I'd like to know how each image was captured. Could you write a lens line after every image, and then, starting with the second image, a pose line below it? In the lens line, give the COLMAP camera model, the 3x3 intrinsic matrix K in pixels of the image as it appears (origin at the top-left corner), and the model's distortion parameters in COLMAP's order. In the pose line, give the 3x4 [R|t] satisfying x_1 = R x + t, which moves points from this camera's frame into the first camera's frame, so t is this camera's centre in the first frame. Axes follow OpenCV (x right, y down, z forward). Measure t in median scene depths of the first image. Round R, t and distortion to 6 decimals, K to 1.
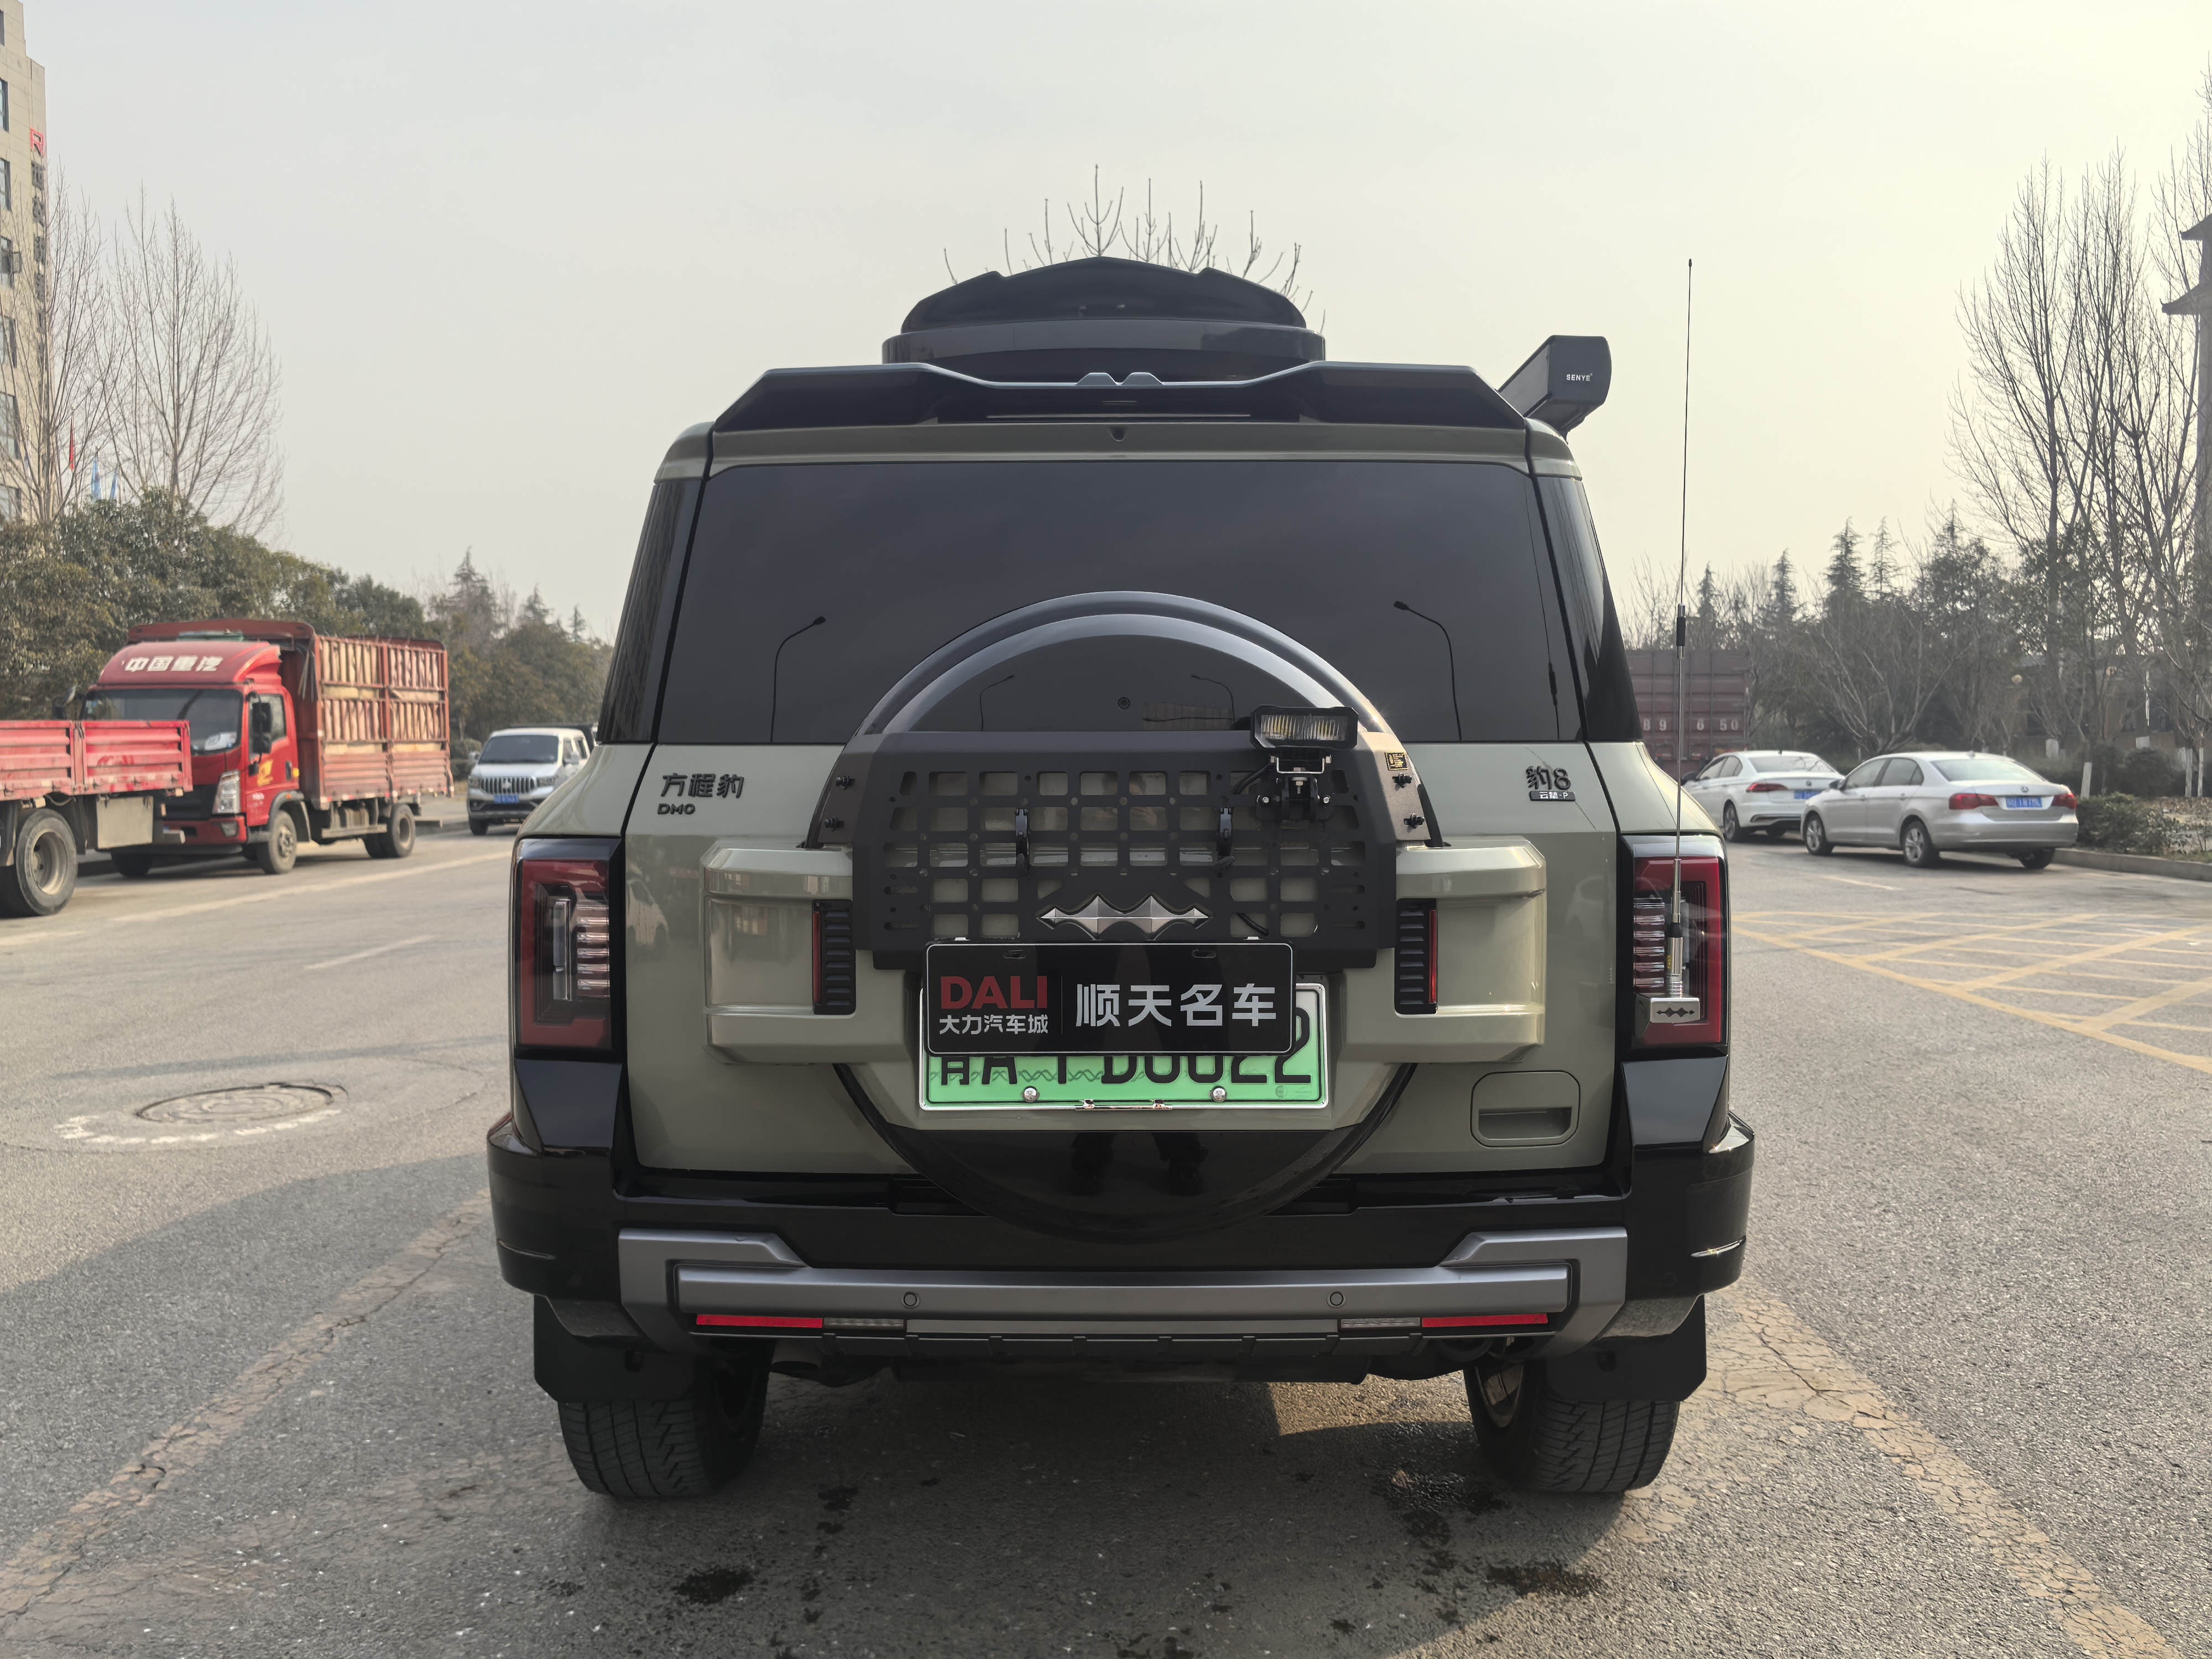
lens RADIAL K [[1733.8, 0, 1092.0], [0, 1733.8, 831.1], [0, 0, 1]] dist [0.033293, -0.048343]
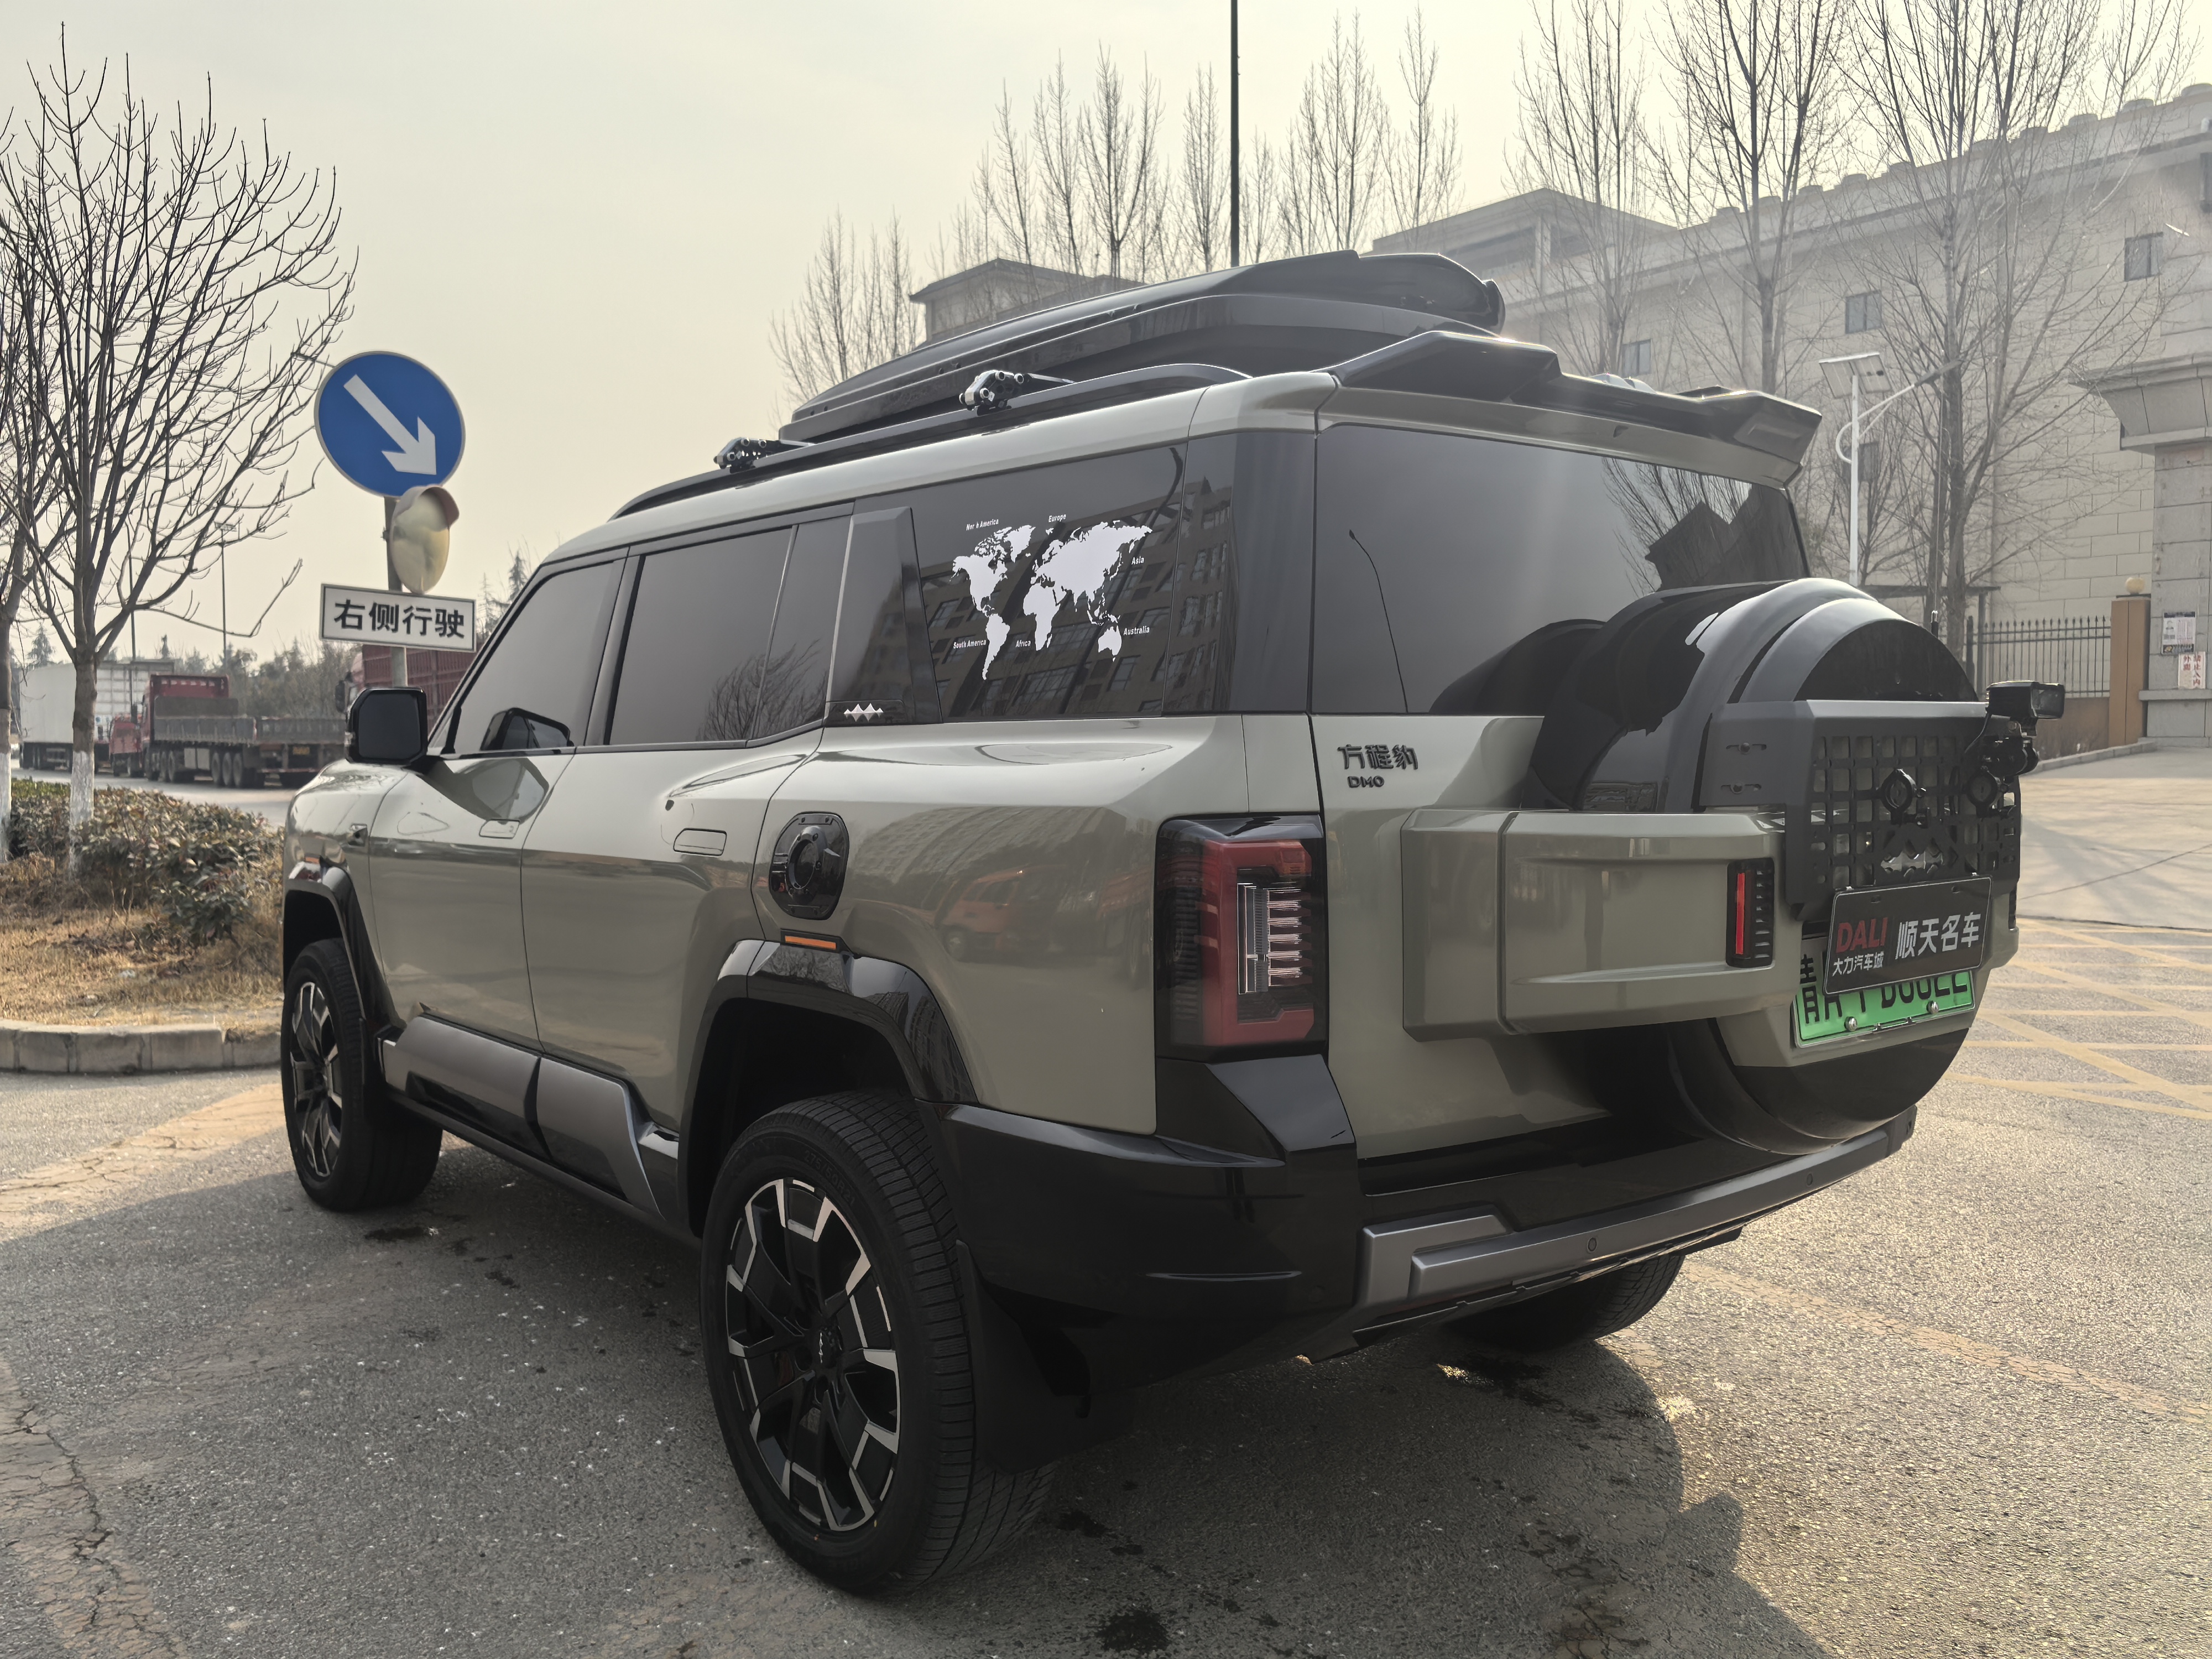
lens RADIAL K [[1733.8, 0, 1091.8], [0, 1733.8, 831.2], [0, 0, 1]] dist [0.033293, -0.048343]
pose [[0.780134, -0.032375, 0.624775, -0.570618], [0.028205, 0.999465, 0.016572, -0.003481], [-0.624977, 0.004693, 0.780629, 0.211990]]
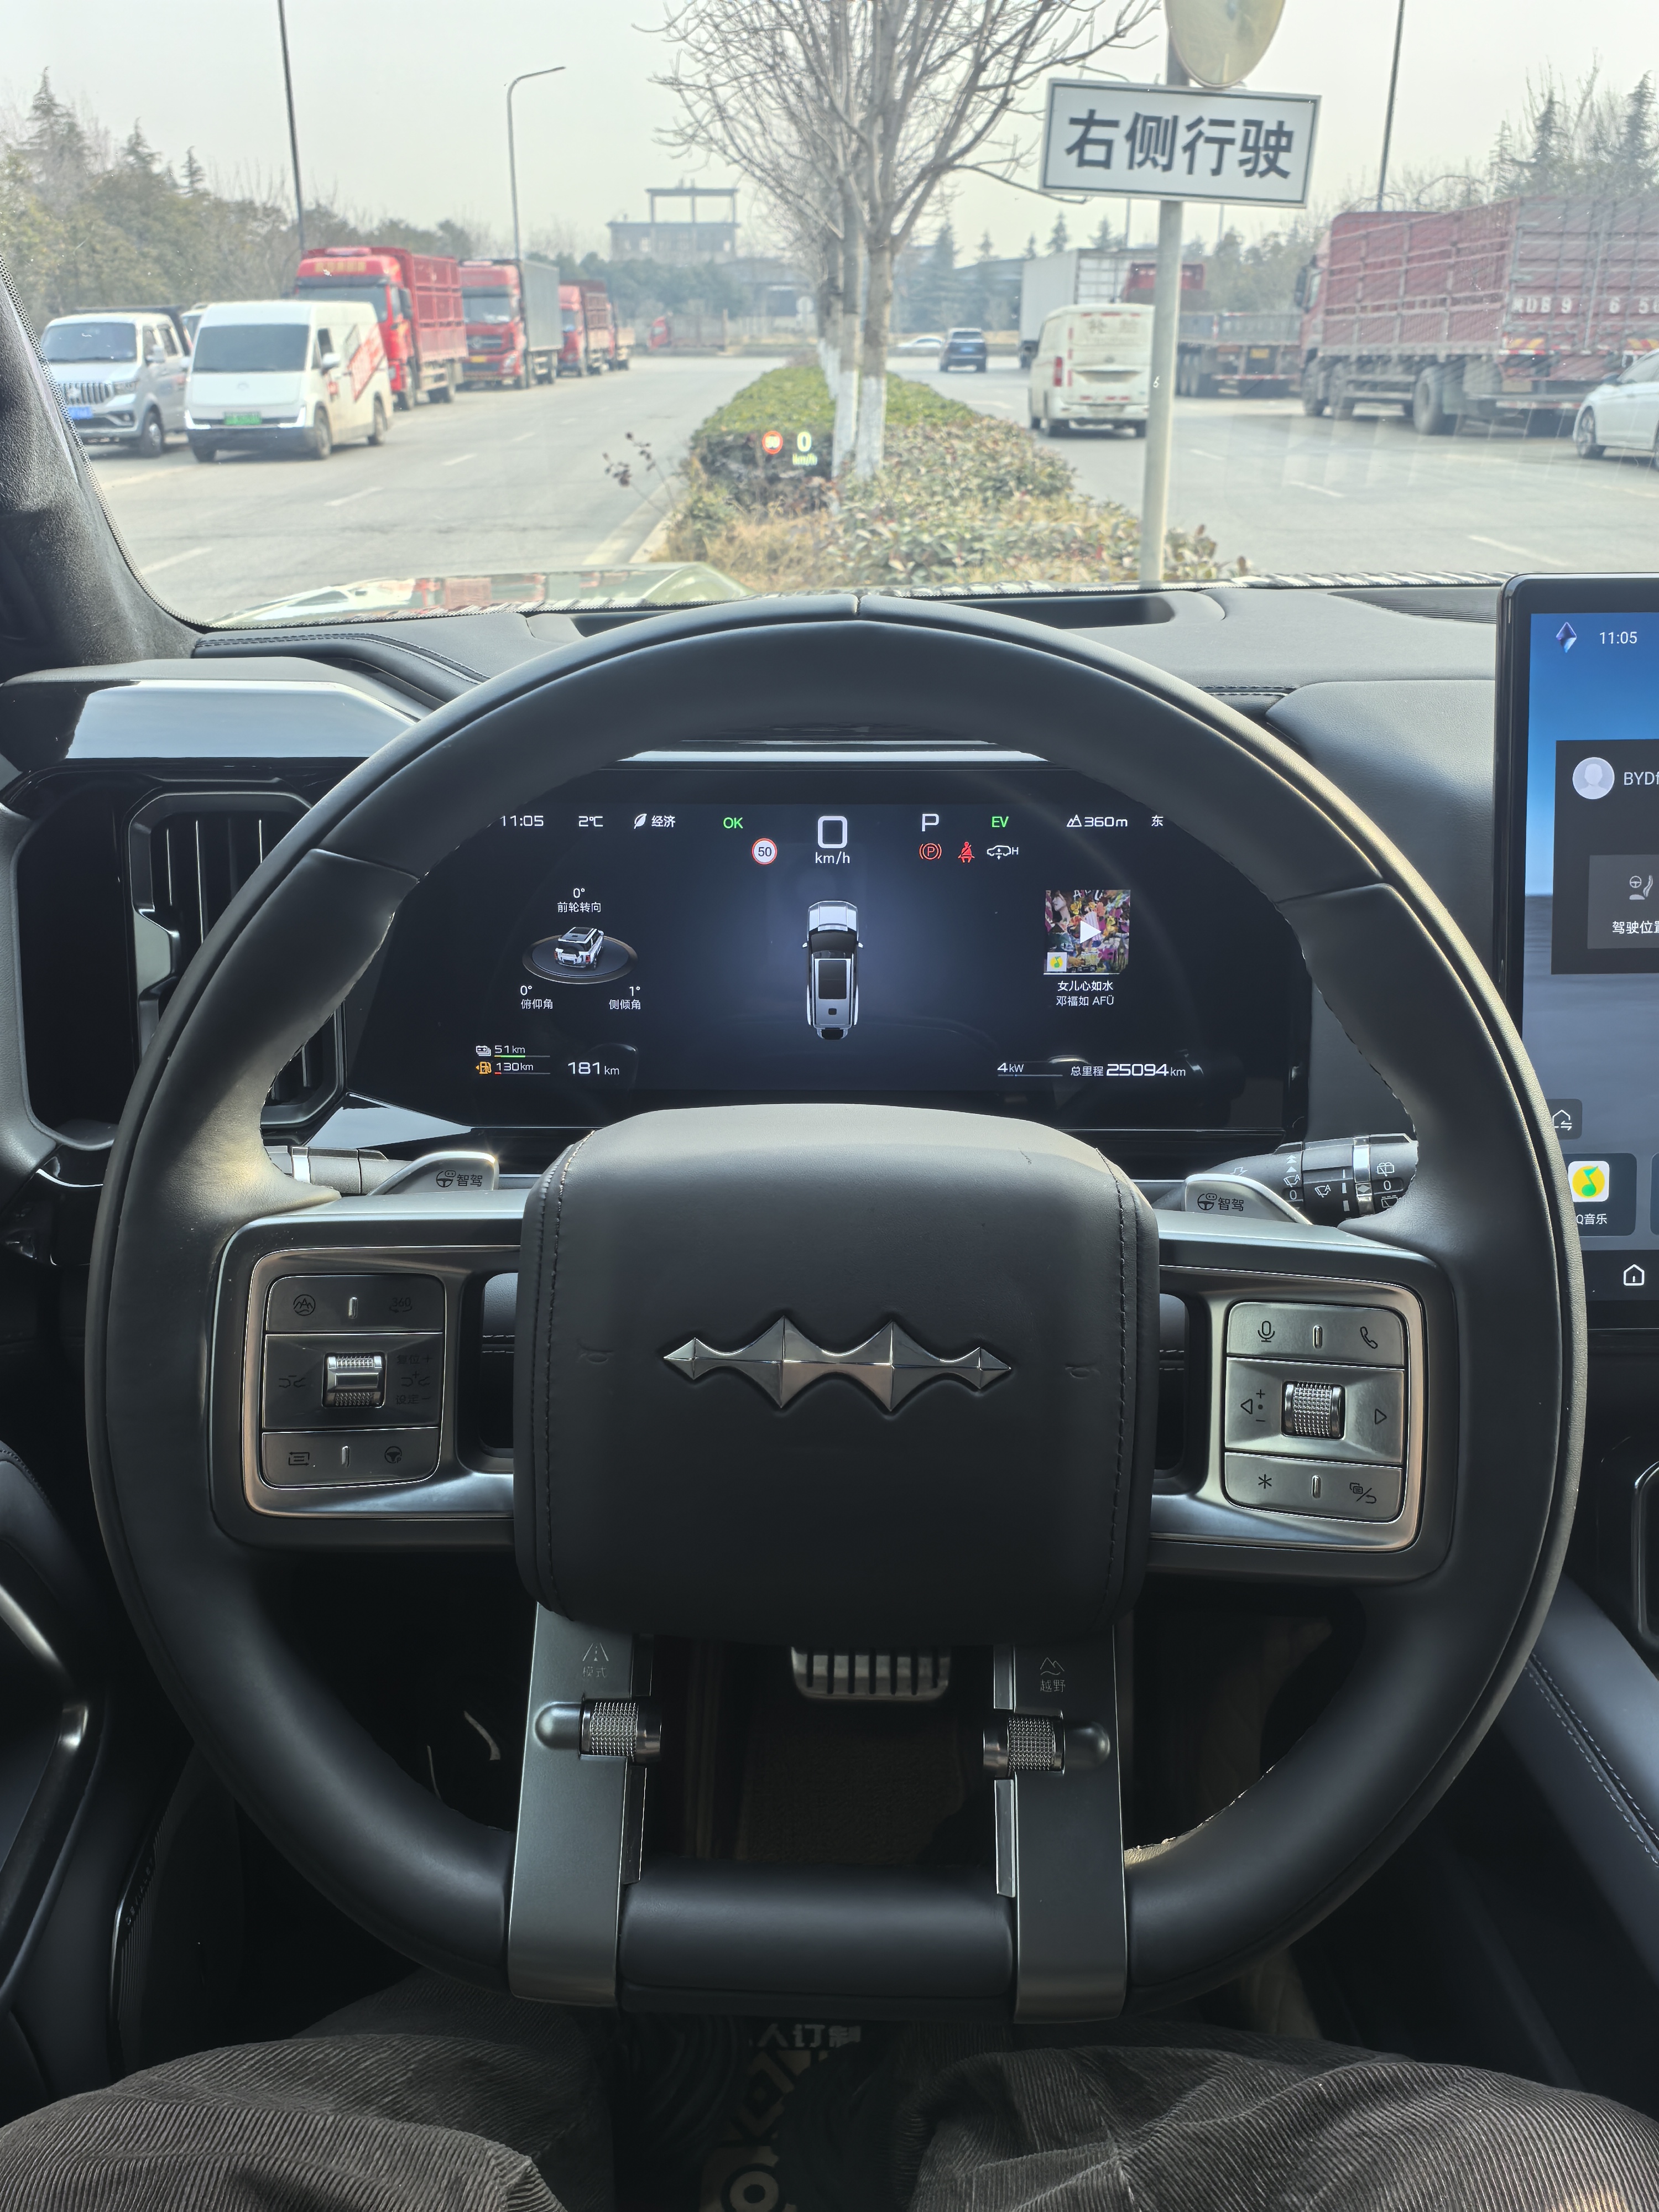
lens RADIAL K [[1733.8, 0, 840.7], [0, 1733.8, 1109.0], [0, 0, 1]] dist [0.033293, -0.048343]
pose [[0.999873, -0.008702, 0.013388, -0.022898], [0.003243, 0.931635, 0.363380, -0.092258], [-0.015635, -0.363291, 0.931545, 1.308664]]
